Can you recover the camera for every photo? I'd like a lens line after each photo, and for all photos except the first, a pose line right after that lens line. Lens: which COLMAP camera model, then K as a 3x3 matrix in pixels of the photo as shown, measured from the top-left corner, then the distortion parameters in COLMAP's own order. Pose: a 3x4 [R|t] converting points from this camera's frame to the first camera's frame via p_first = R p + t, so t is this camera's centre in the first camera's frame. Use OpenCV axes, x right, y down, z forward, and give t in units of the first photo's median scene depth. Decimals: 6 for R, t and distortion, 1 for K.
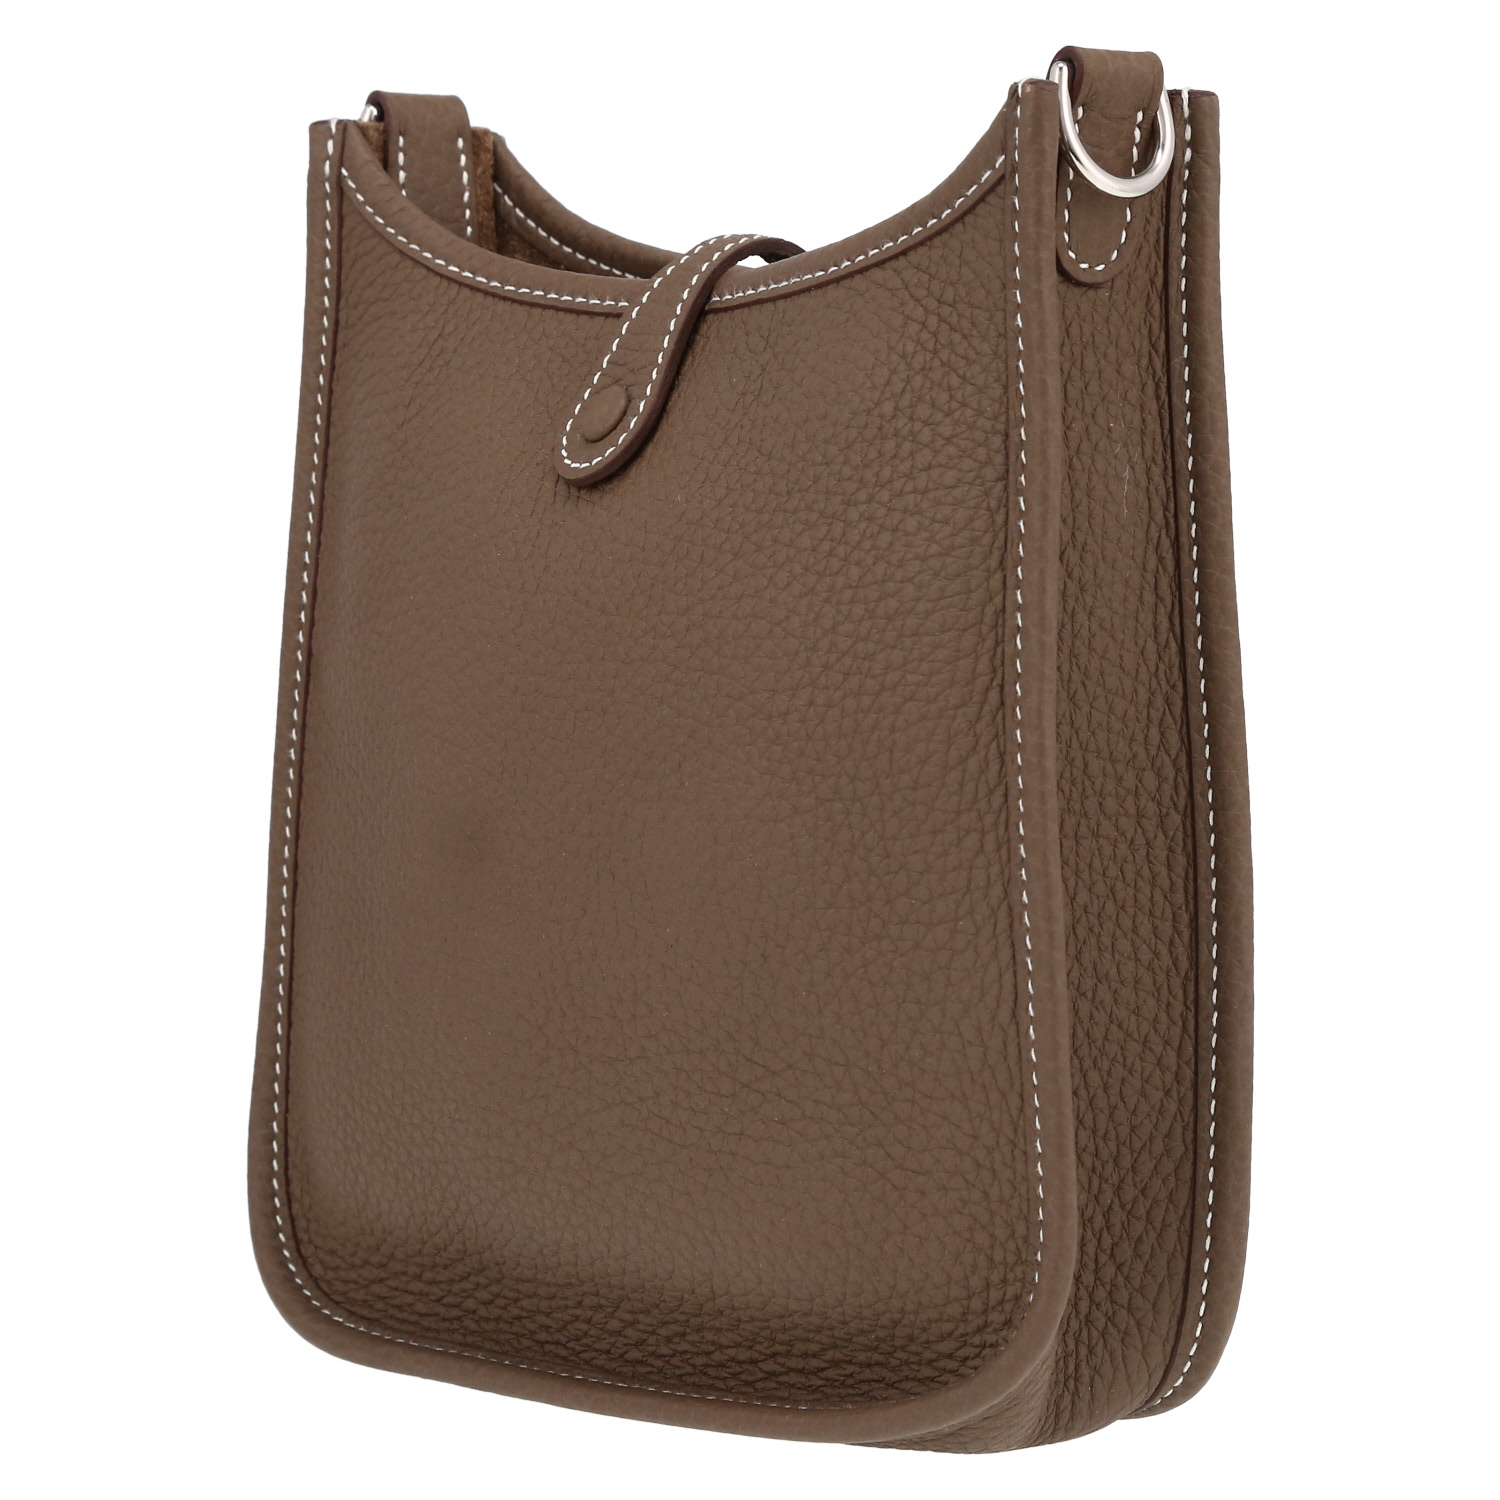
lens RADIAL K [[5128.5, 0, 754.3], [0, 5128.5, 746.1], [0, 0, 1]] dist [0.146535, 0.000000]
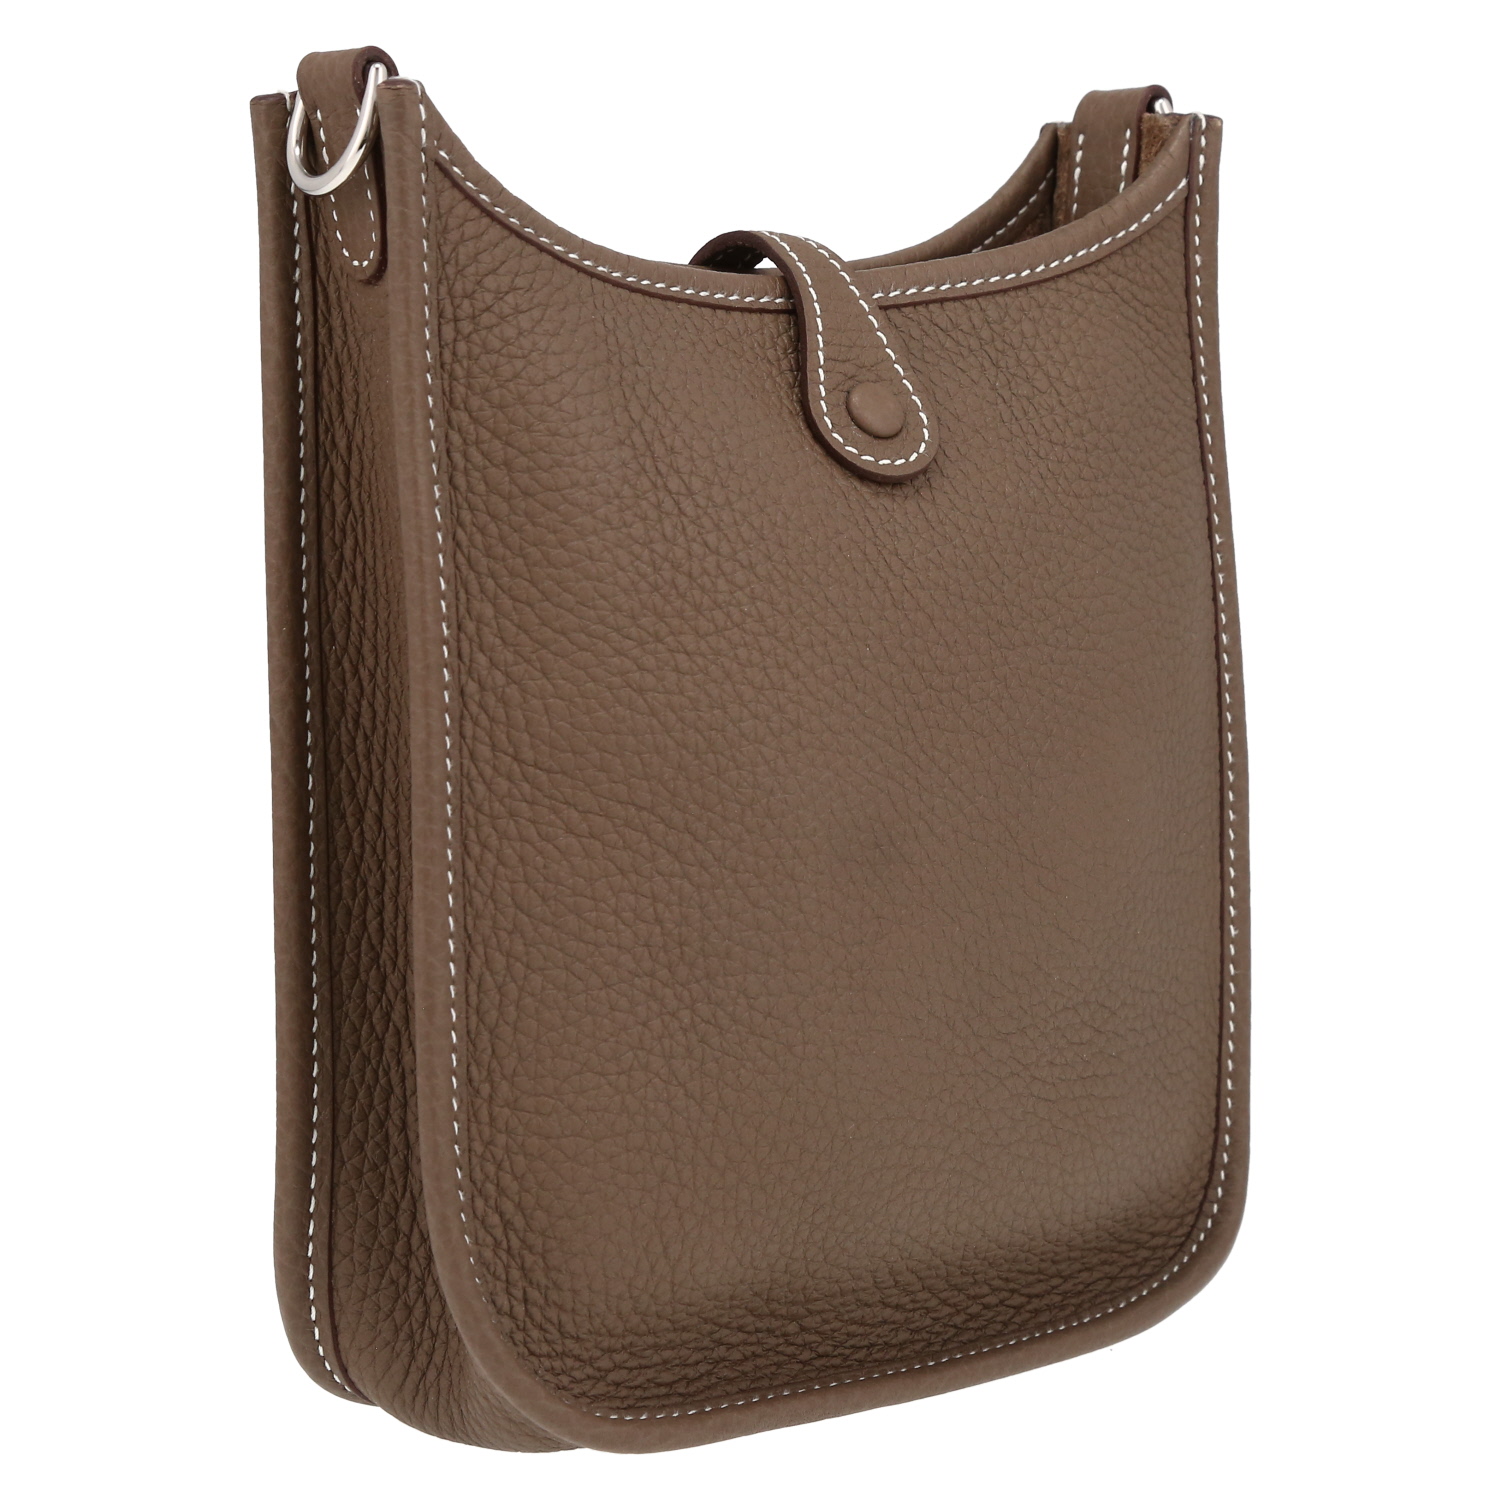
lens RADIAL K [[5128.5, 0, 745.4], [0, 5128.5, 738.7], [0, 0, 1]] dist [0.146535, 0.000000]
pose [[0.006152, -0.075787, 0.997105, -1.087787], [0.073790, 0.994440, 0.075129, -0.082144], [-0.997255, 0.073115, 0.011710, 1.071177]]
